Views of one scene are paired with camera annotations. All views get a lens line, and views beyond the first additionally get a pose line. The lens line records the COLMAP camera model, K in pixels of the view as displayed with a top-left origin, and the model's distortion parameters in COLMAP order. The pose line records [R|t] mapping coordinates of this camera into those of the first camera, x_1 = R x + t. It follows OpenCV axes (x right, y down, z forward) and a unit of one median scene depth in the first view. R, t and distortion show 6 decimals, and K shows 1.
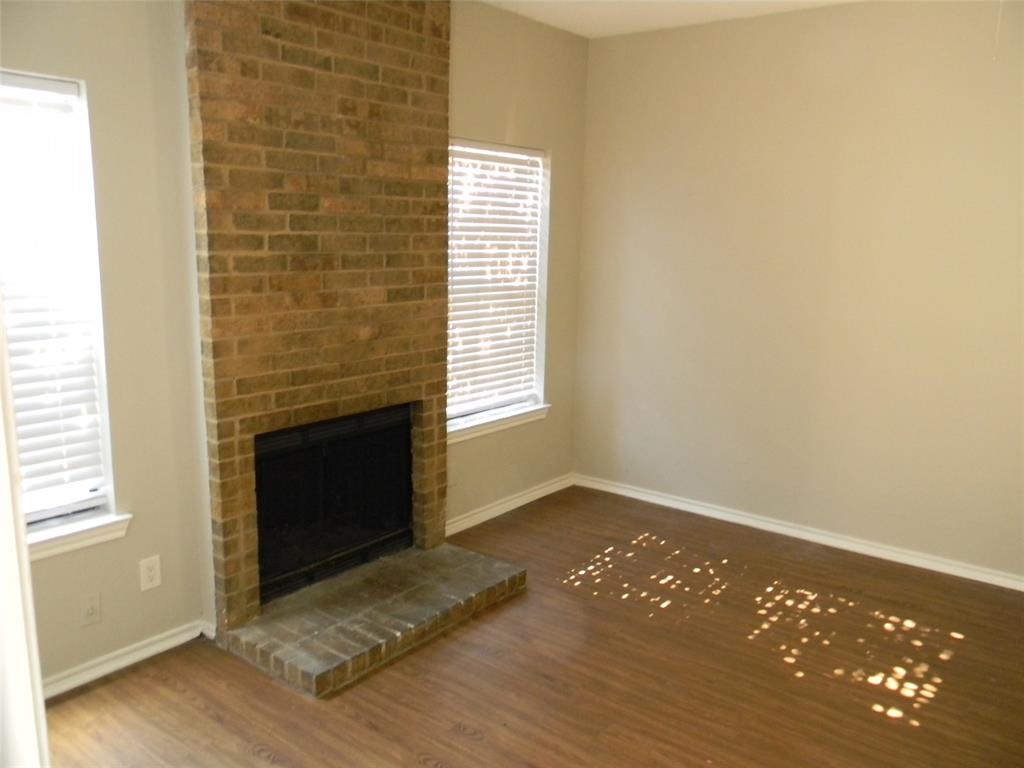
lens RADIAL K [[812.5, 0, 510.6], [0, 812.5, 385.9], [0, 0, 1]] dist [0.000970, 0.007556]
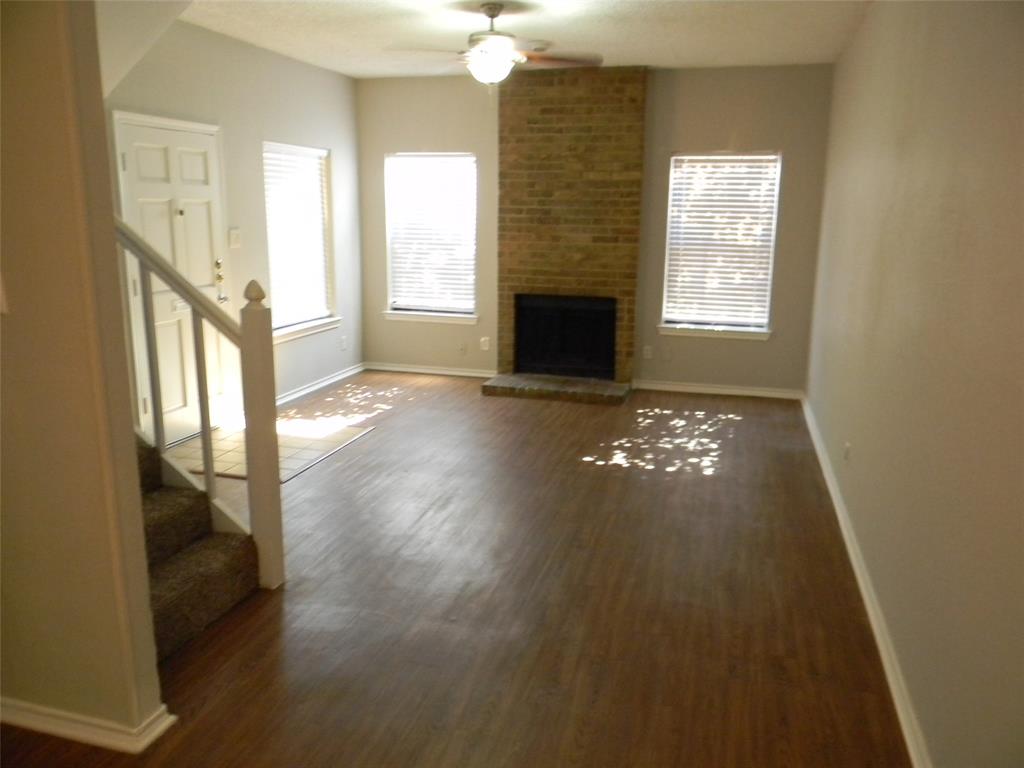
lens RADIAL K [[812.5, 0, 504.5], [0, 812.5, 385.4], [0, 0, 1]] dist [0.000970, 0.007556]
pose [[0.406428, 0.184365, -0.894889, 1.699652], [-0.176496, 0.976825, 0.121087, 0.038032], [0.896474, 0.108731, 0.429549, -0.010225]]
